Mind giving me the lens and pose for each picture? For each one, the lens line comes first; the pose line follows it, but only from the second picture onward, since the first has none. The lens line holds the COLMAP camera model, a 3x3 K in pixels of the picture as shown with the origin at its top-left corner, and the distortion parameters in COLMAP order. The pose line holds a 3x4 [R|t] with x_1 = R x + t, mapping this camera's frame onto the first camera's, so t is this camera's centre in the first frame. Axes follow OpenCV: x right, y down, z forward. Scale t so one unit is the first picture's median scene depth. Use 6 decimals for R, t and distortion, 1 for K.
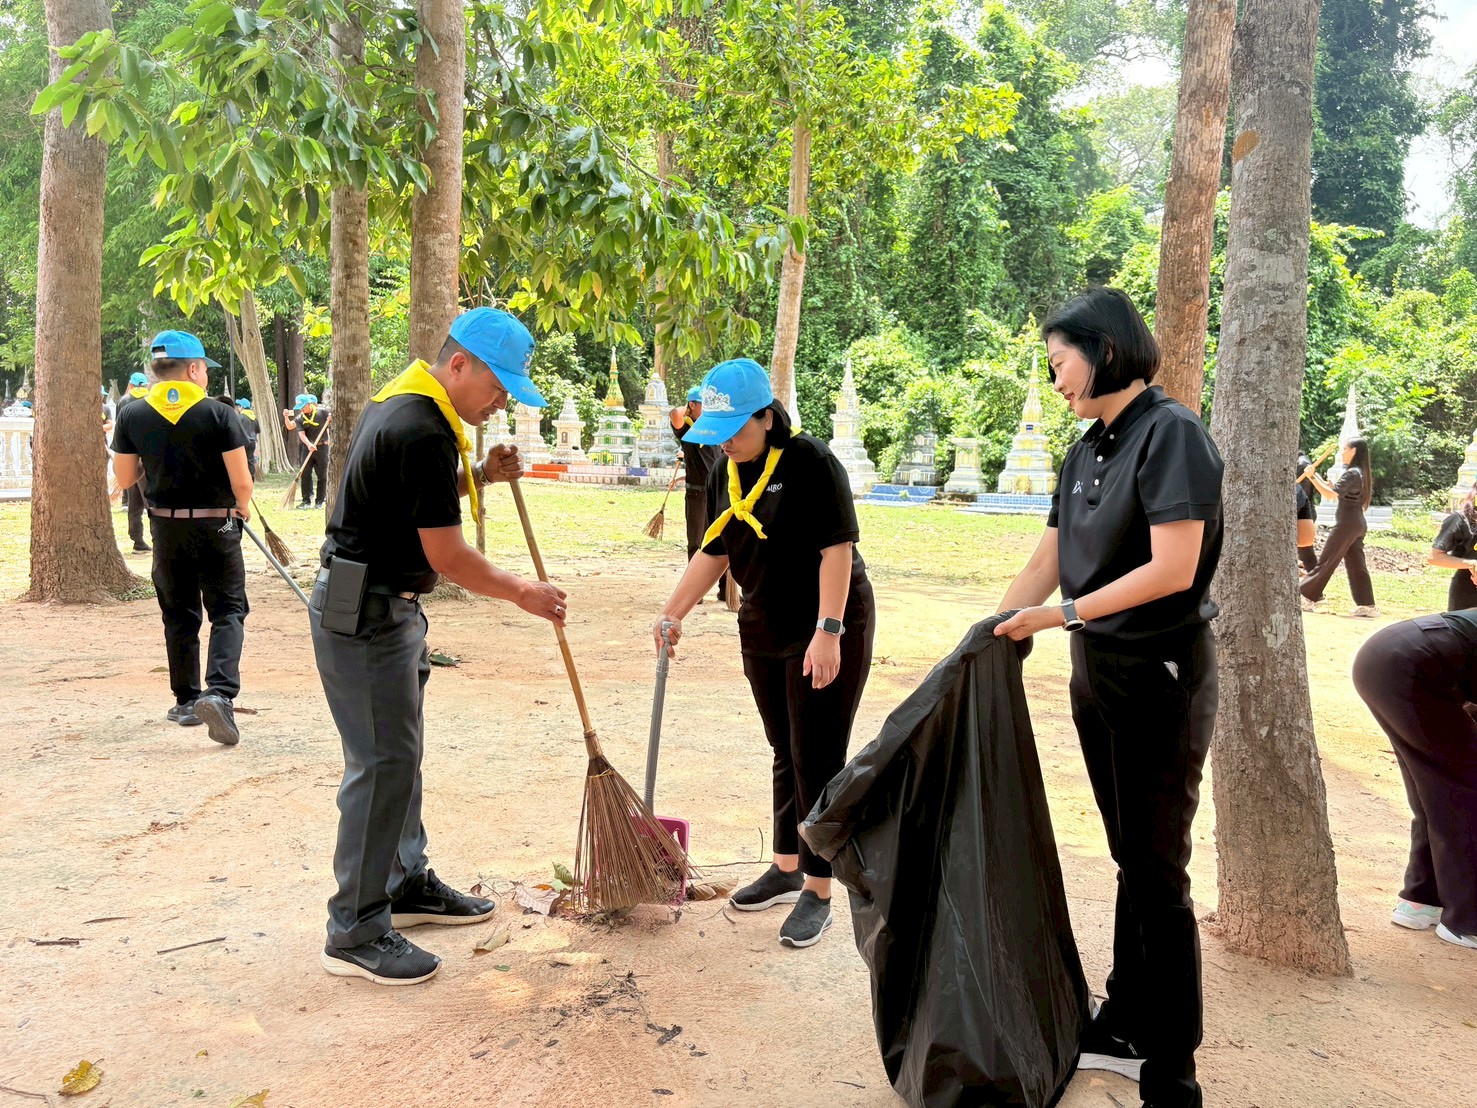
lens RADIAL K [[1125.2, 0, 724.7], [0, 1125.2, 546.8], [0, 0, 1]] dist [0.045184, -0.052216]
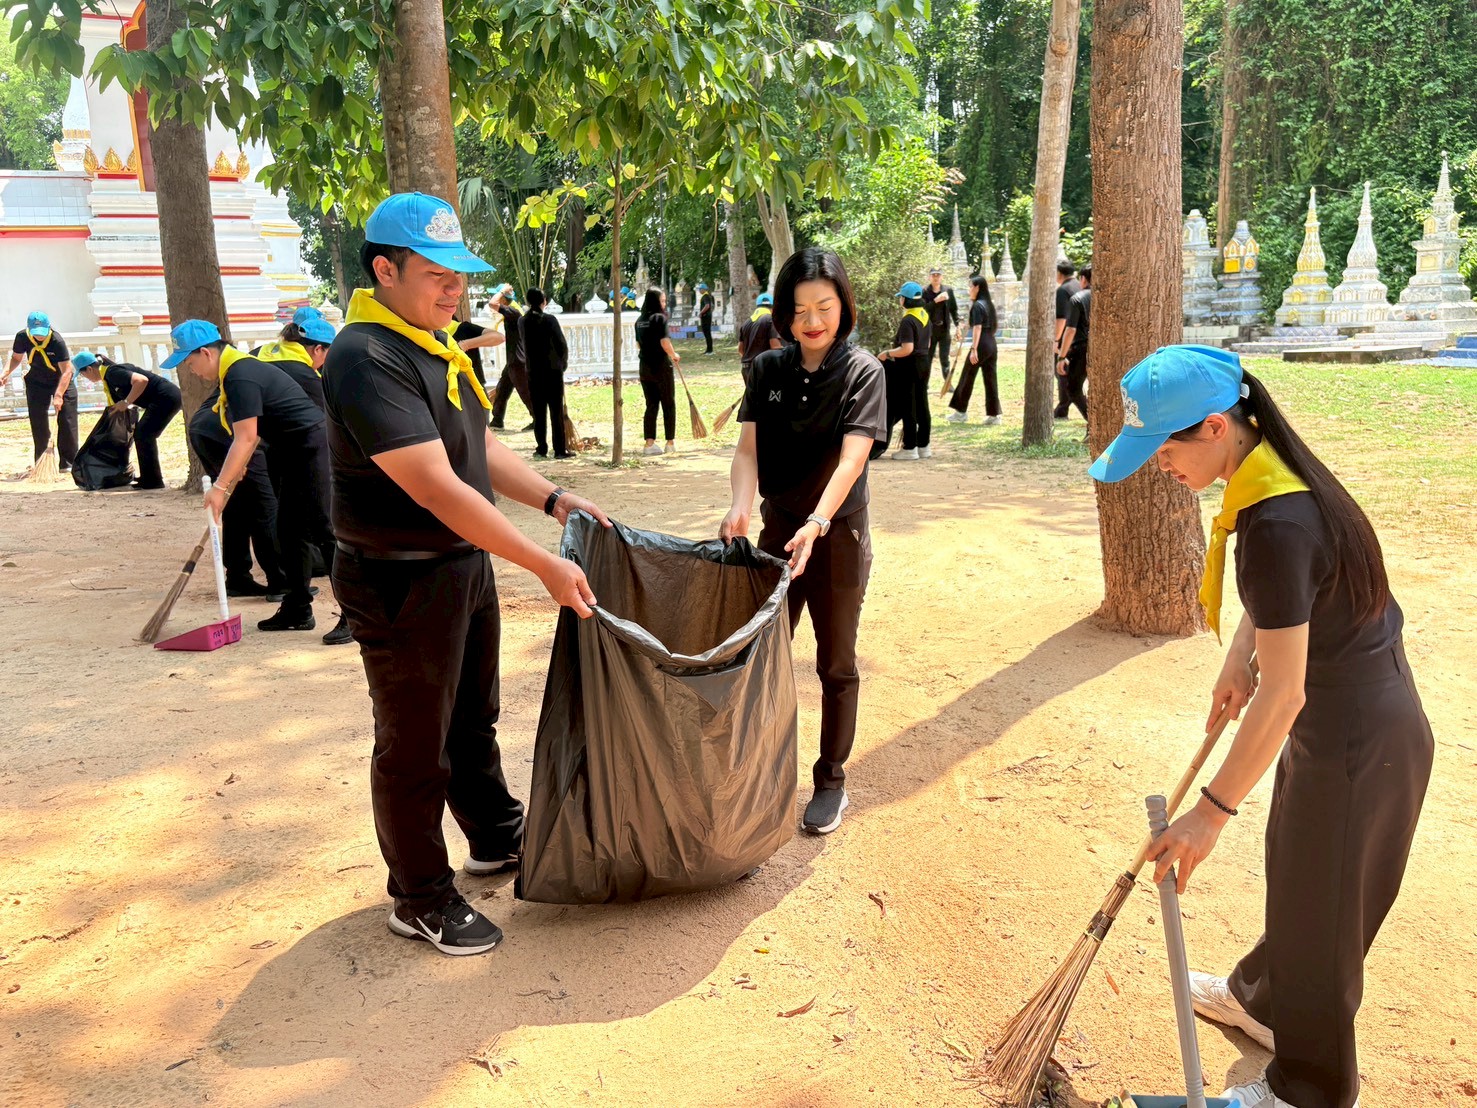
lens RADIAL K [[1125.2, 0, 740.7], [0, 1125.2, 550.2], [0, 0, 1]] dist [0.045184, -0.052216]
pose [[0.827550, 0.060124, -0.558164, 0.334547], [0.008131, 0.992860, 0.119004, -0.015735], [0.561334, -0.103021, 0.821152, 0.224294]]
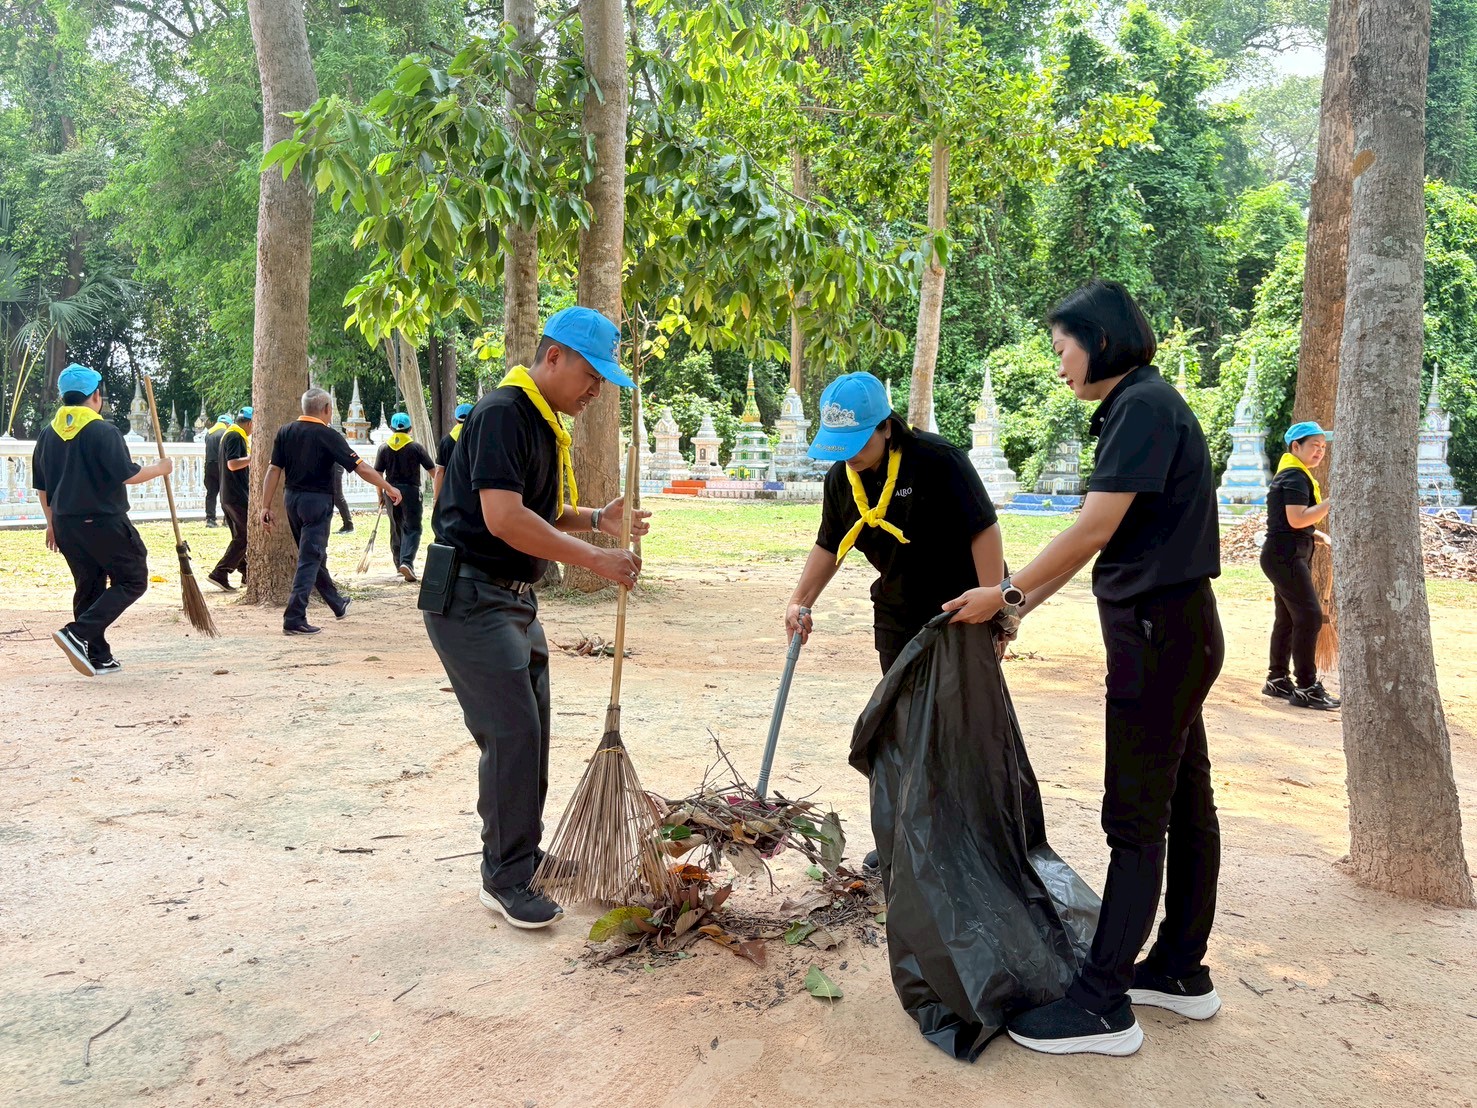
lens RADIAL K [[1125.2, 0, 727.3], [0, 1125.2, 544.6], [0, 0, 1]] dist [0.045184, -0.052216]
pose [[0.993078, -0.009135, -0.117099, -0.007168], [0.007306, 0.999845, -0.016040, 0.007149], [0.117227, 0.015073, 0.992991, -0.035413]]
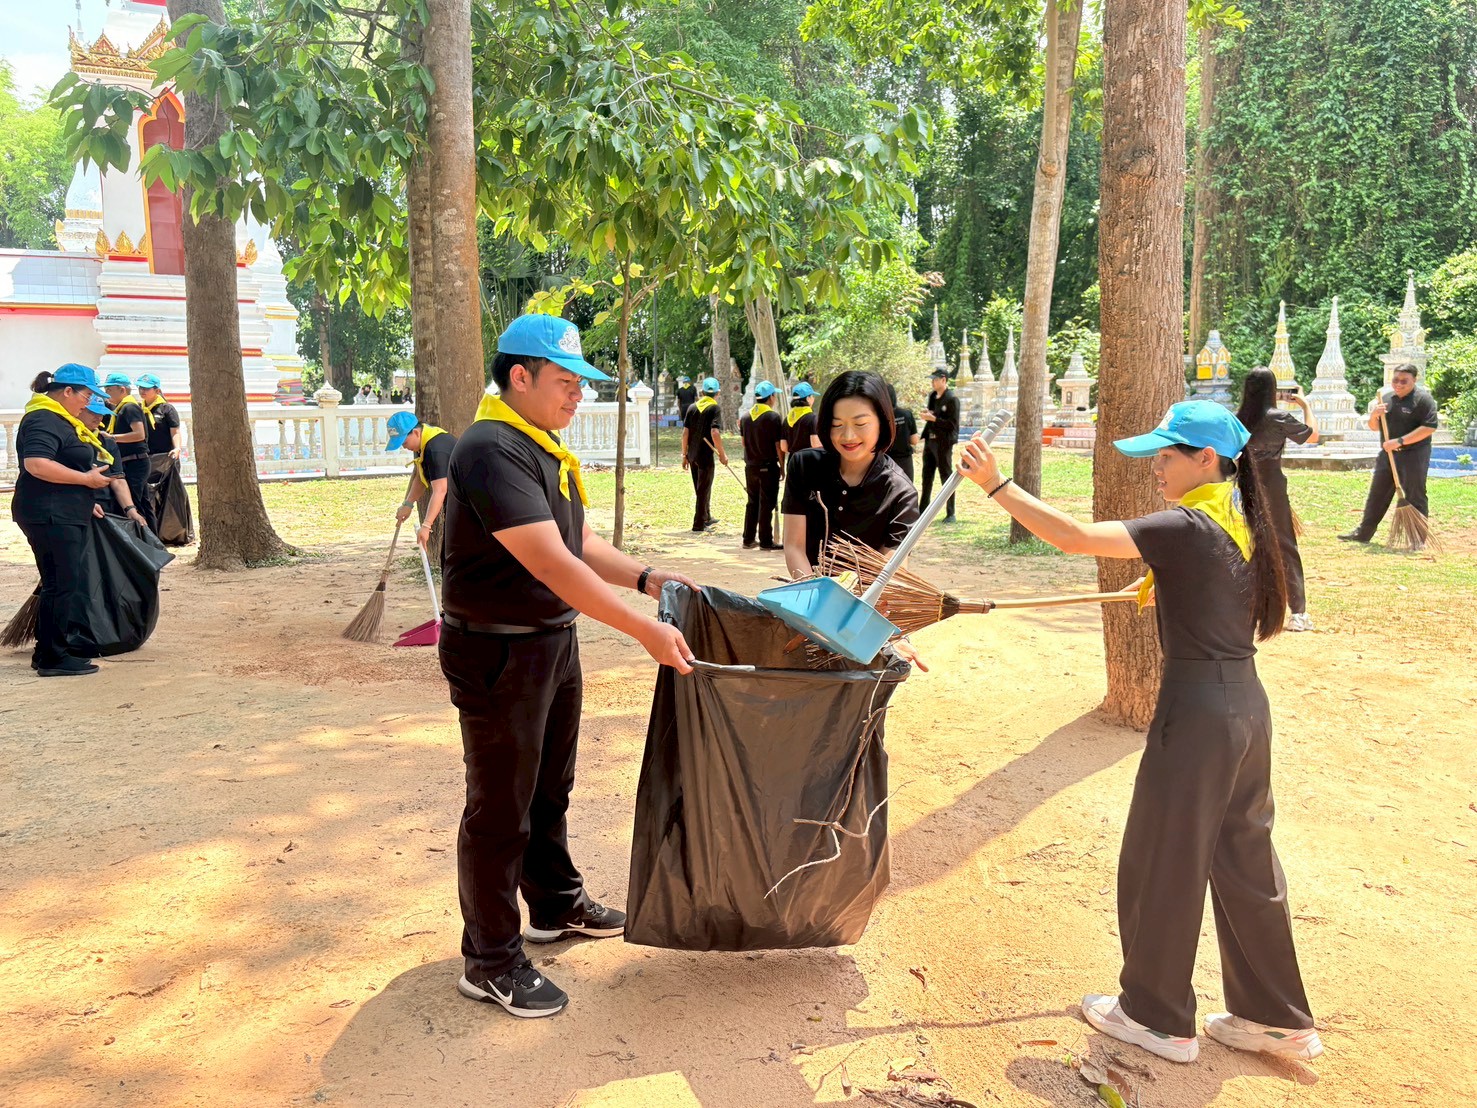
lens RADIAL K [[1125.2, 0, 724.5], [0, 1125.2, 559.1], [0, 0, 1]] dist [0.045184, -0.052216]
pose [[0.832630, 0.042528, -0.552194, 0.329780], [-0.017718, 0.998582, 0.050191, -0.018164], [0.553546, -0.032007, 0.832203, 0.200115]]
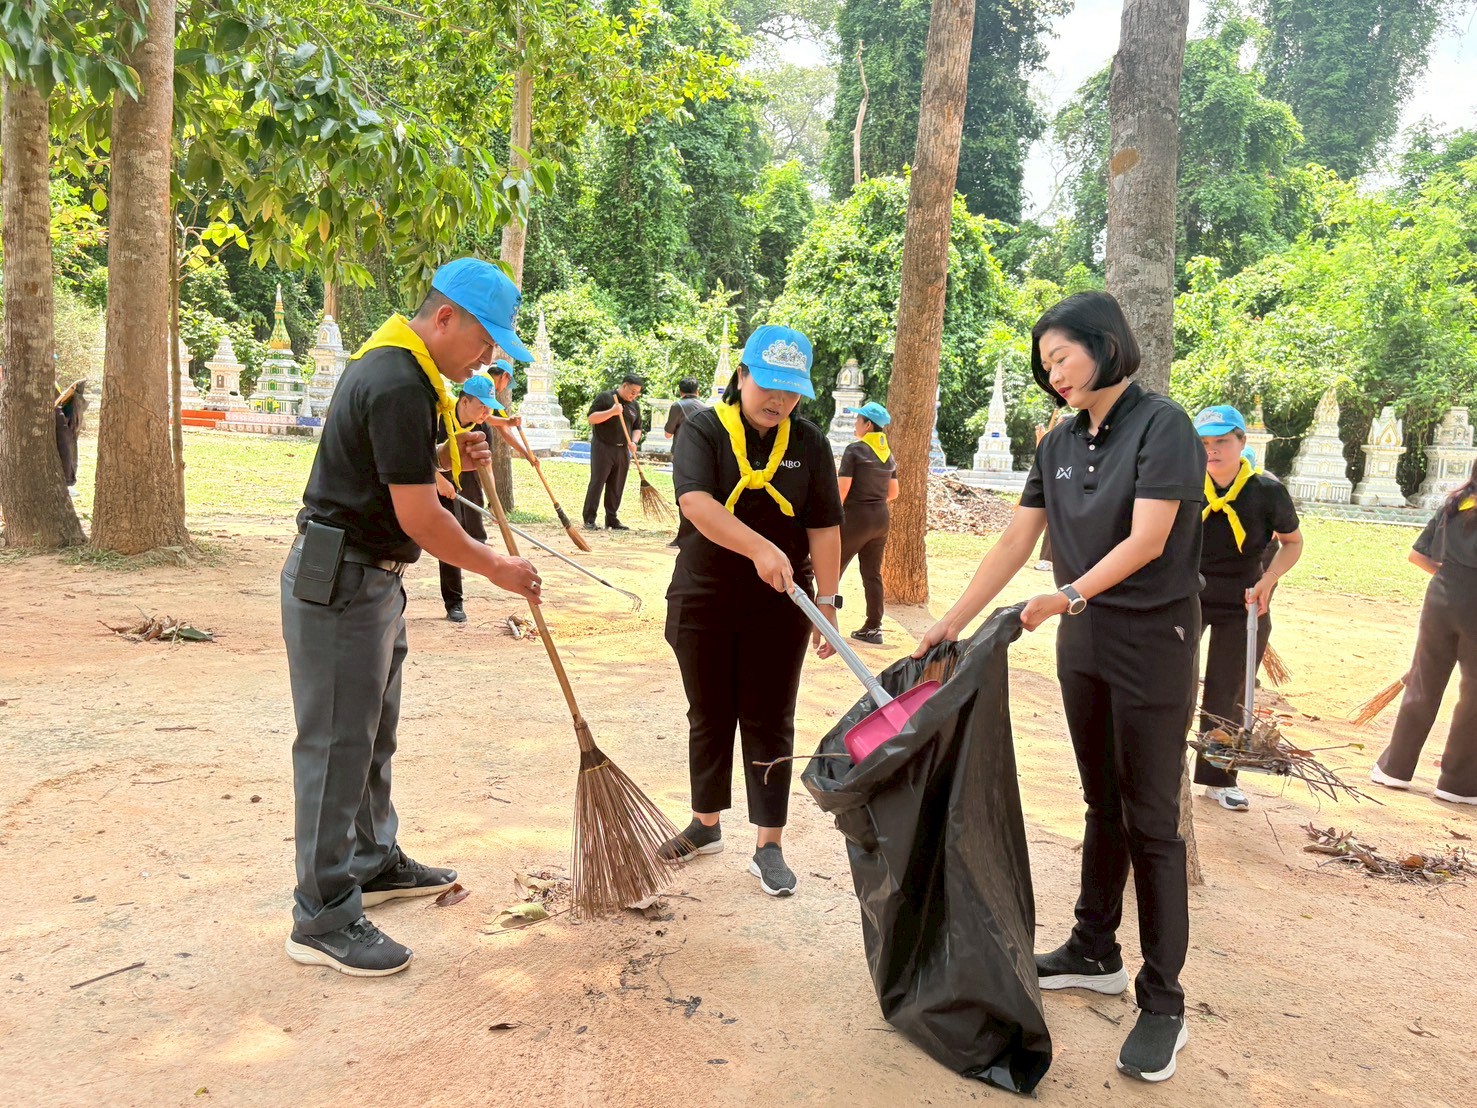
lens RADIAL K [[1125.2, 0, 731.9], [0, 1125.2, 541.7], [0, 0, 1]] dist [0.045184, -0.052216]
pose [[0.955441, -0.005591, 0.295129, -0.052517], [-0.004654, 0.999411, 0.034000, -0.002943], [-0.295145, -0.033858, 0.954852, 0.006752]]
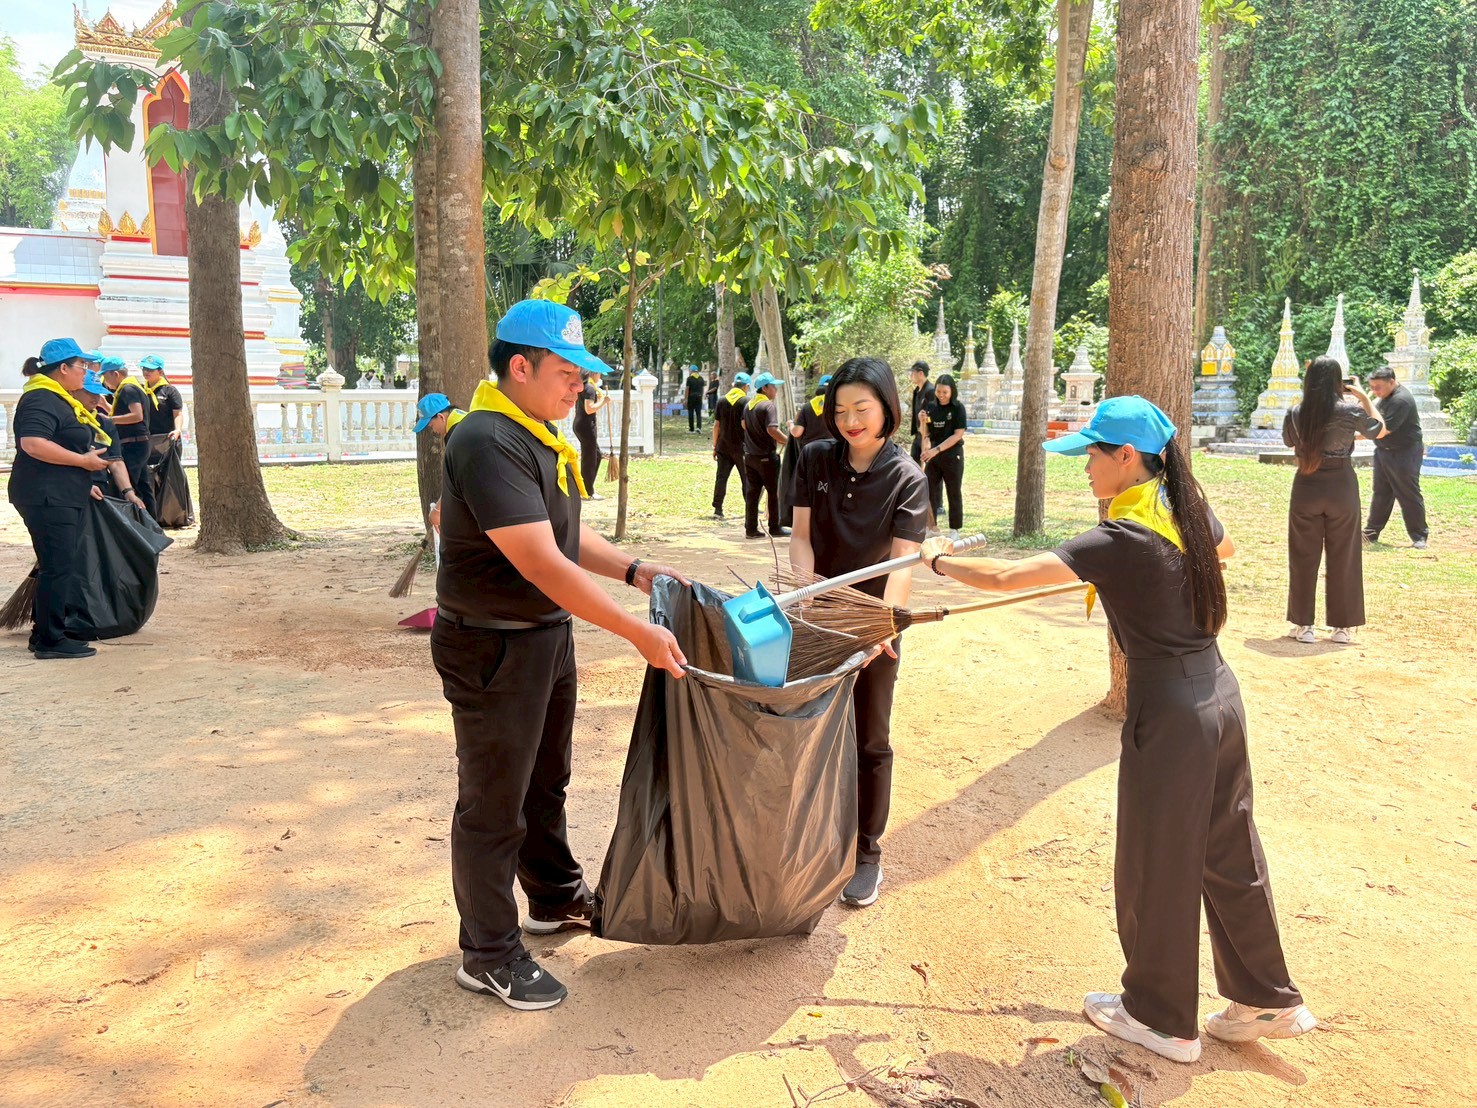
lens RADIAL K [[1125.2, 0, 733.6], [0, 1125.2, 554.1], [0, 0, 1]] dist [0.045184, -0.052216]
pose [[0.835363, 0.055673, -0.546873, 0.328101], [-0.030696, 0.998030, 0.054713, -0.018281], [0.548842, -0.028919, 0.835426, 0.201403]]
